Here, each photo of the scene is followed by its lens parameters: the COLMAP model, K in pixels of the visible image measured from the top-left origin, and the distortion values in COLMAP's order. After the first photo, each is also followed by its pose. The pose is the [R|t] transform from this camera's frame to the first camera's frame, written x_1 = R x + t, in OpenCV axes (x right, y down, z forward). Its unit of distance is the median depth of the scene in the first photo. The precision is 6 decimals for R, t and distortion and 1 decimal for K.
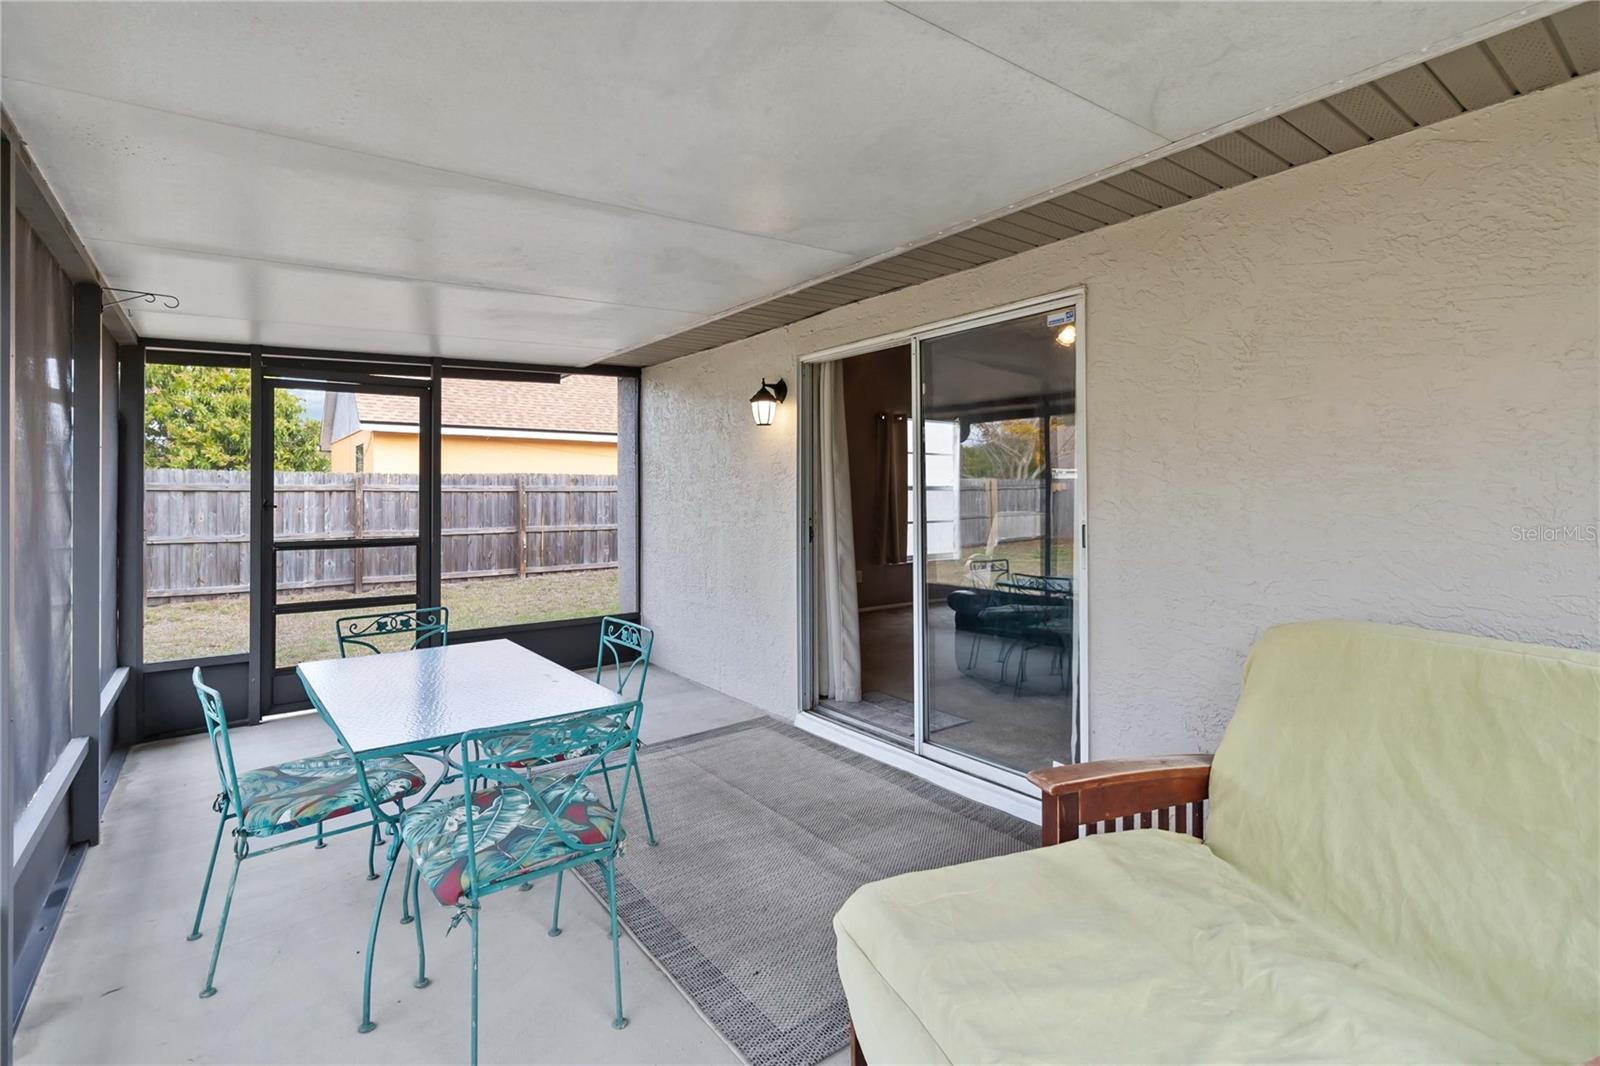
lens RADIAL K [[746.7, 0, 806.4], [0, 746.7, 508.9], [0, 0, 1]] dist [-0.000547, 0.000166]
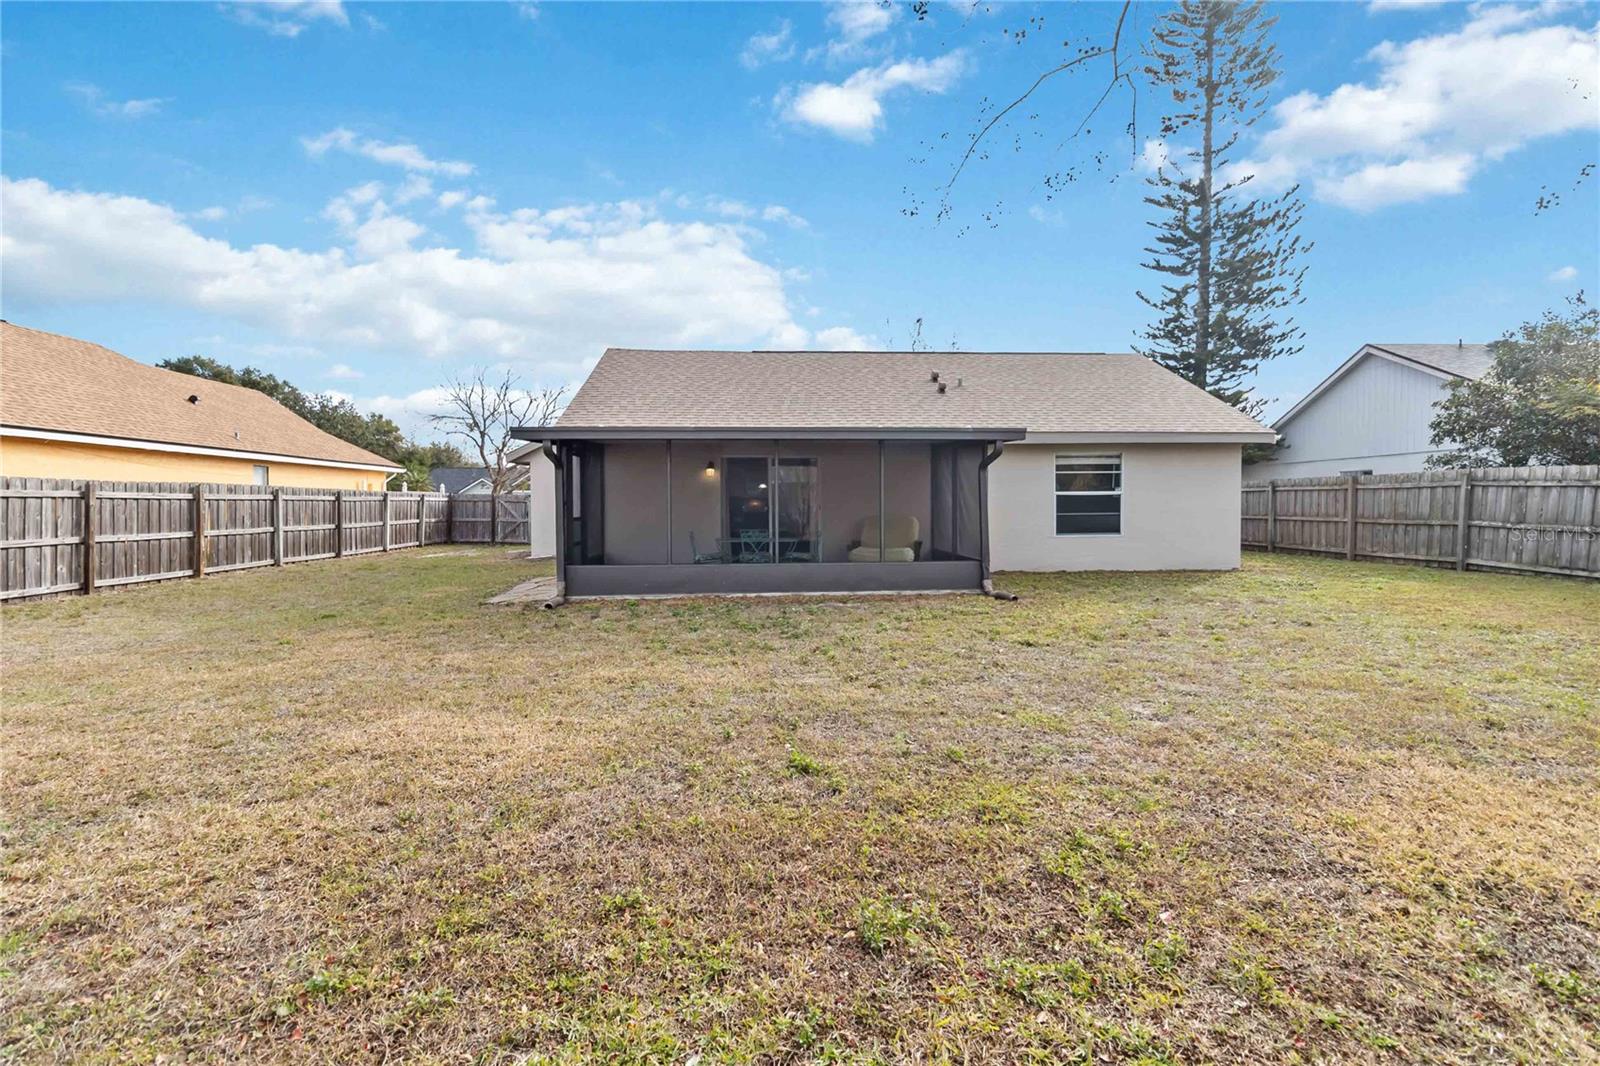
lens RADIAL K [[746.7, 0, 806.4], [0, 746.7, 508.9], [0, 0, 1]] dist [-0.000547, 0.000166]
pose [[0.544886, -0.006603, 0.838484, -0.816597], [0.021654, 0.999746, -0.006199, 0.016943], [-0.838230, 0.021534, 0.544891, -0.343670]]
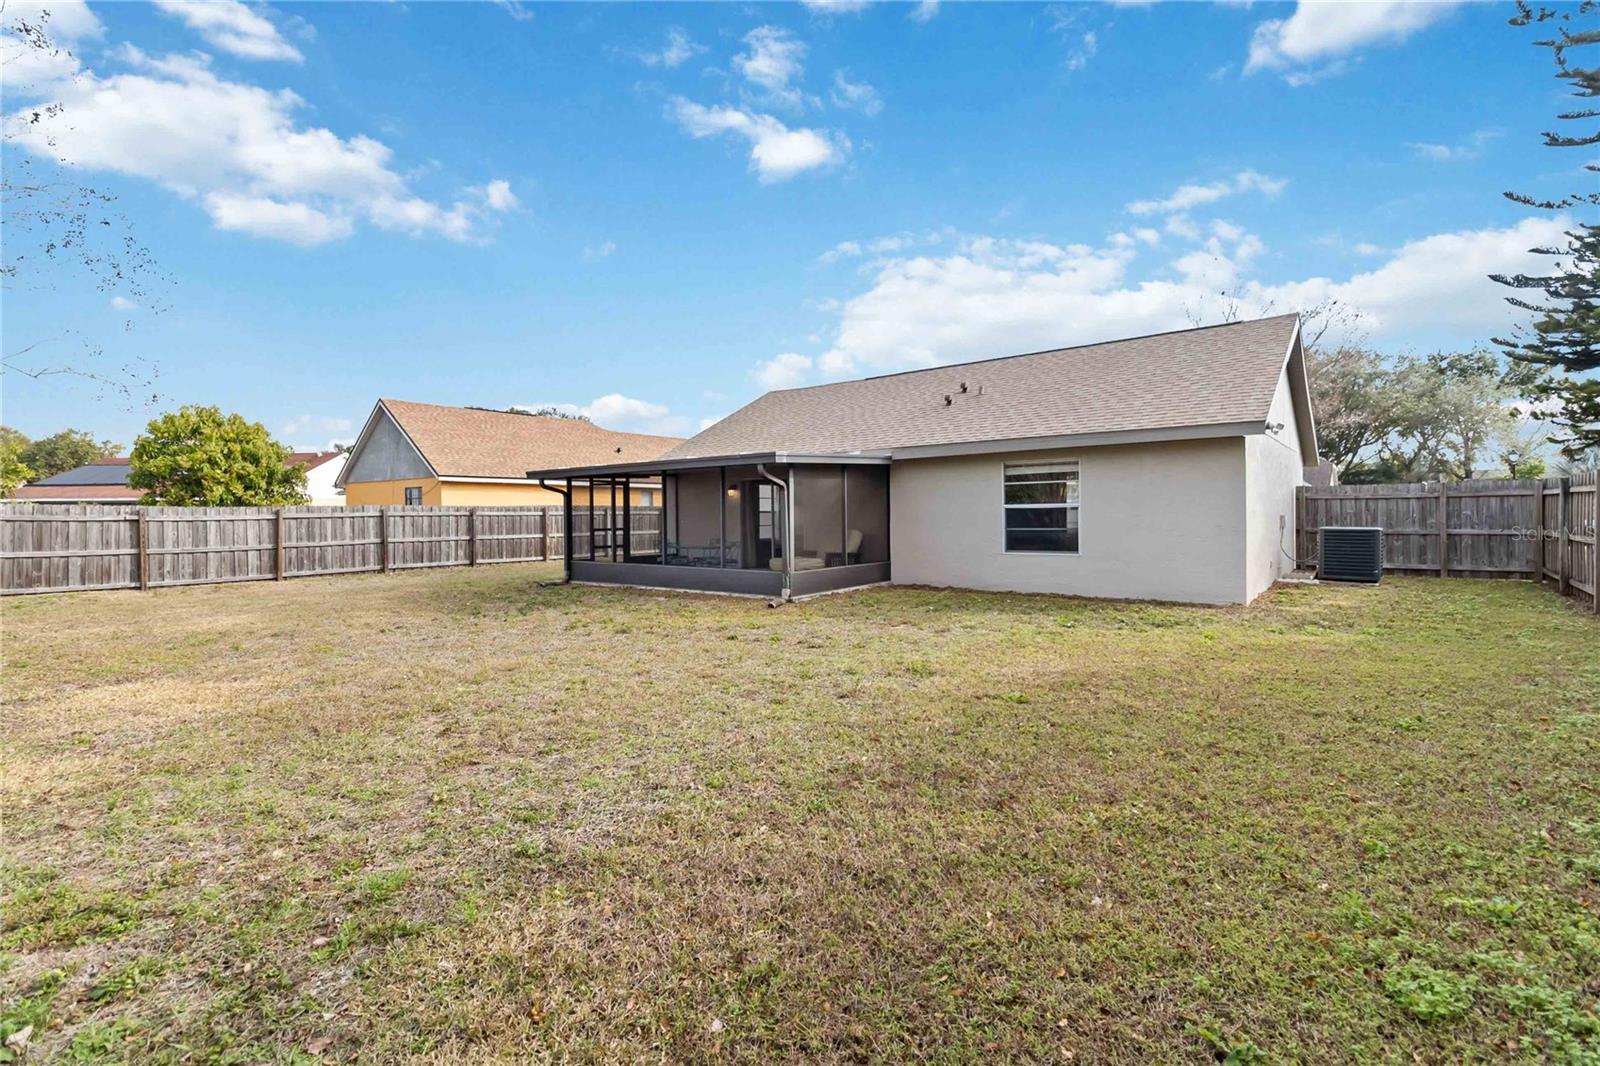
lens RADIAL K [[746.7, 0, 806.4], [0, 746.7, 508.9], [0, 0, 1]] dist [-0.000547, 0.000166]
pose [[0.969475, -0.005470, 0.245127, -0.211029], [0.013216, 0.999464, -0.029964, 0.025146], [-0.244832, 0.032289, 0.969028, -0.958078]]
